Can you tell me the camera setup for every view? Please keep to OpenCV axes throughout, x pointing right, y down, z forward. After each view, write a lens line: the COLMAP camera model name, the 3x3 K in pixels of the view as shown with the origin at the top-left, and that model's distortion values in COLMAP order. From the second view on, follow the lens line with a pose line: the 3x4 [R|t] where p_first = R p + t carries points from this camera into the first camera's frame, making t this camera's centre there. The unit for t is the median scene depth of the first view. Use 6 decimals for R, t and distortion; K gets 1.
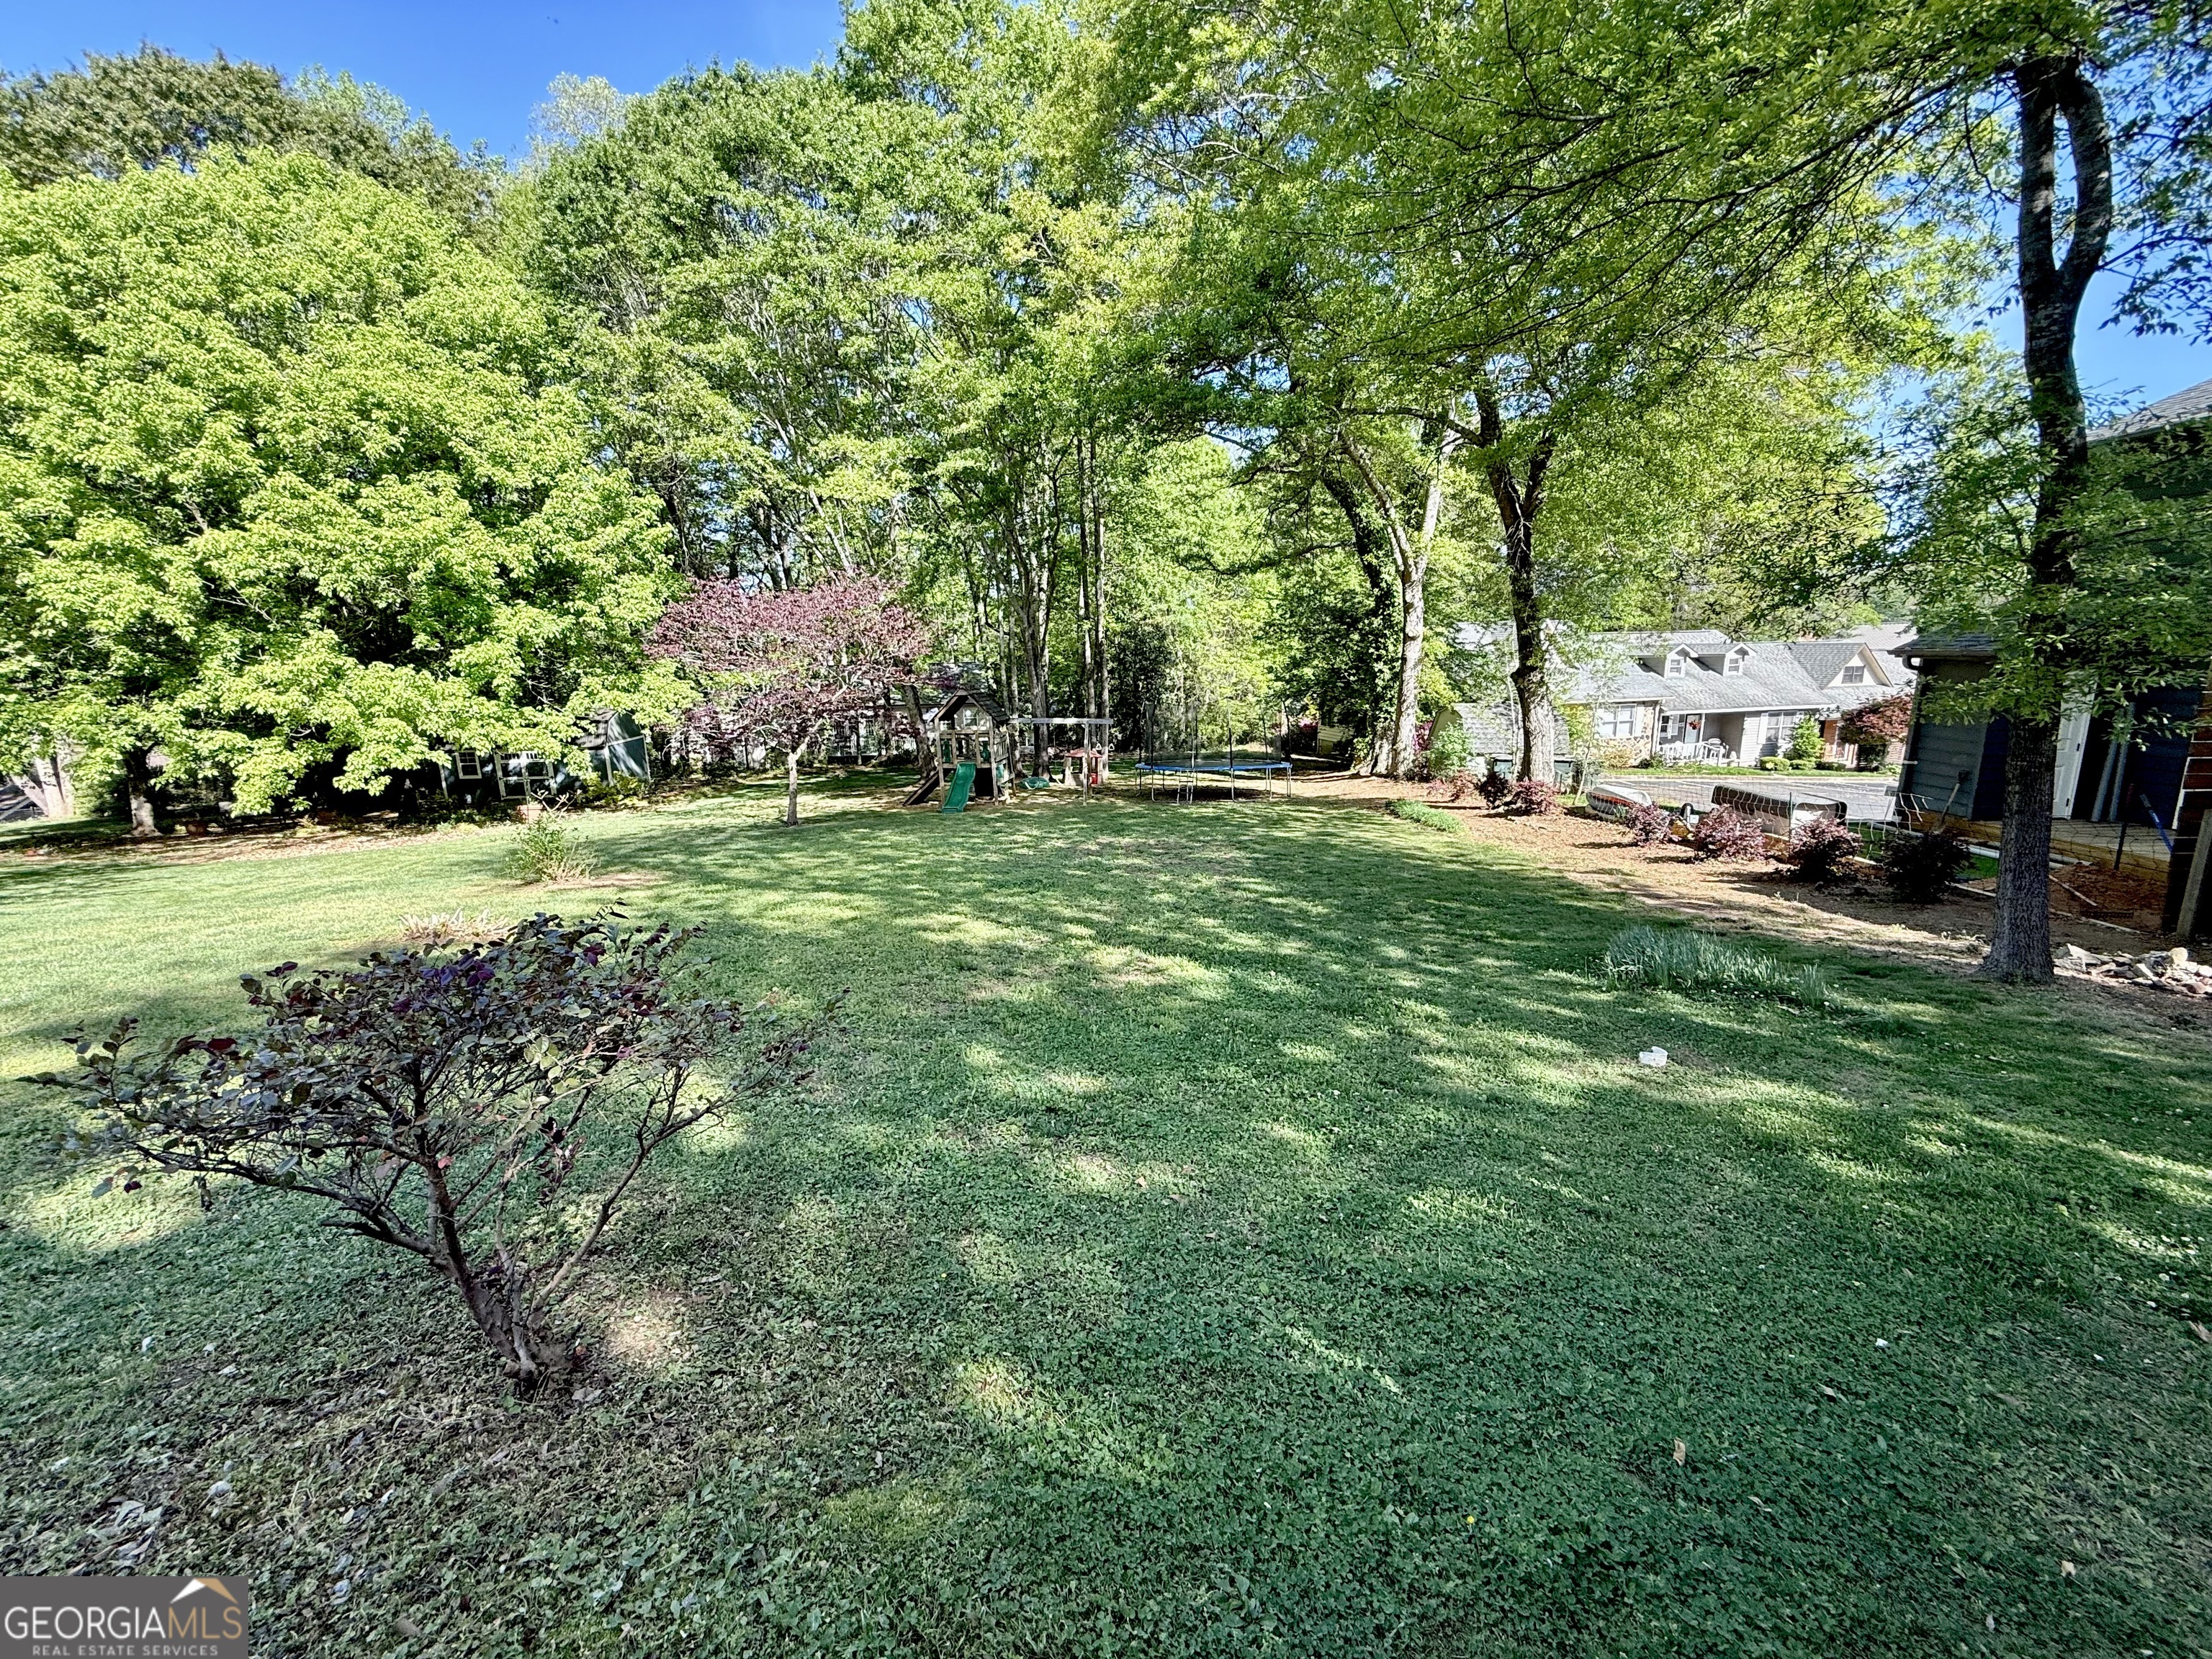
lens RADIAL K [[891.3, 0, 1106.0], [0, 891.3, 829.5], [0, 0, 1]] dist [0.000245, -0.000242]
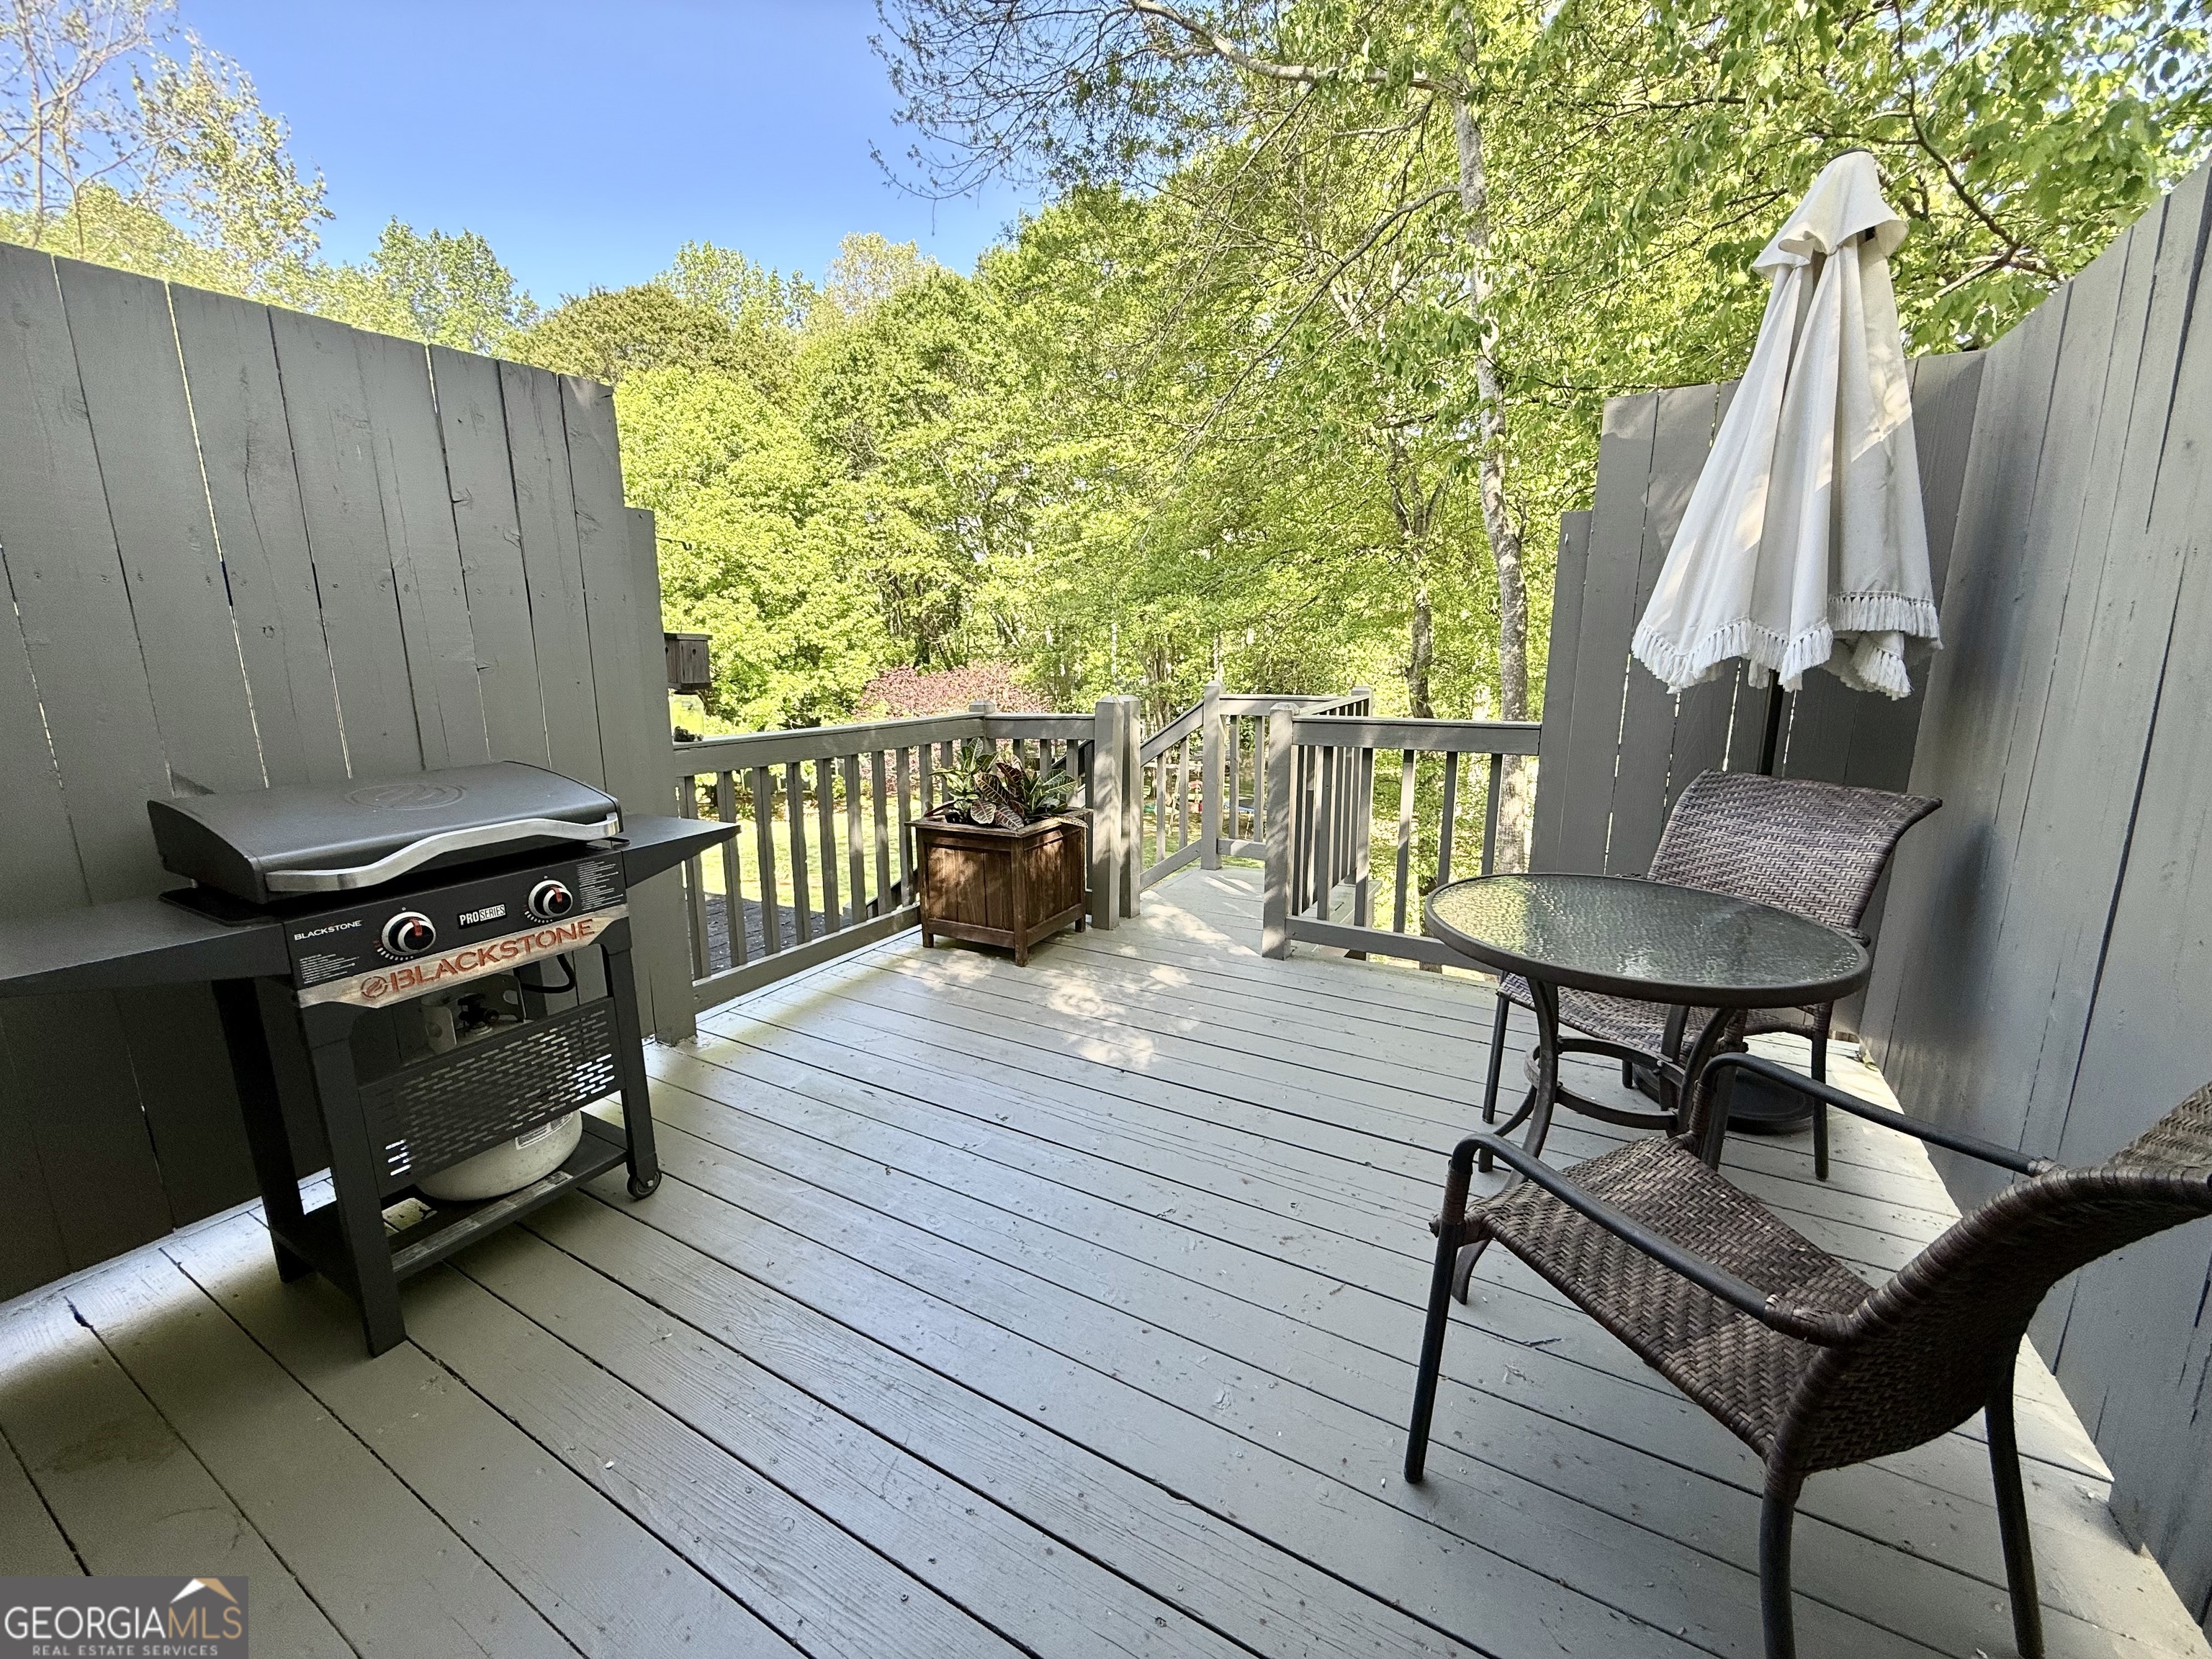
lens RADIAL K [[891.3, 0, 1106.0], [0, 891.3, 829.5], [0, 0, 1]] dist [0.000245, -0.000242]
pose [[0.962100, 0.067878, -0.264114, 0.274941], [-0.062336, 0.997625, 0.029316, -0.080023], [0.265476, -0.011741, 0.964046, -0.295025]]
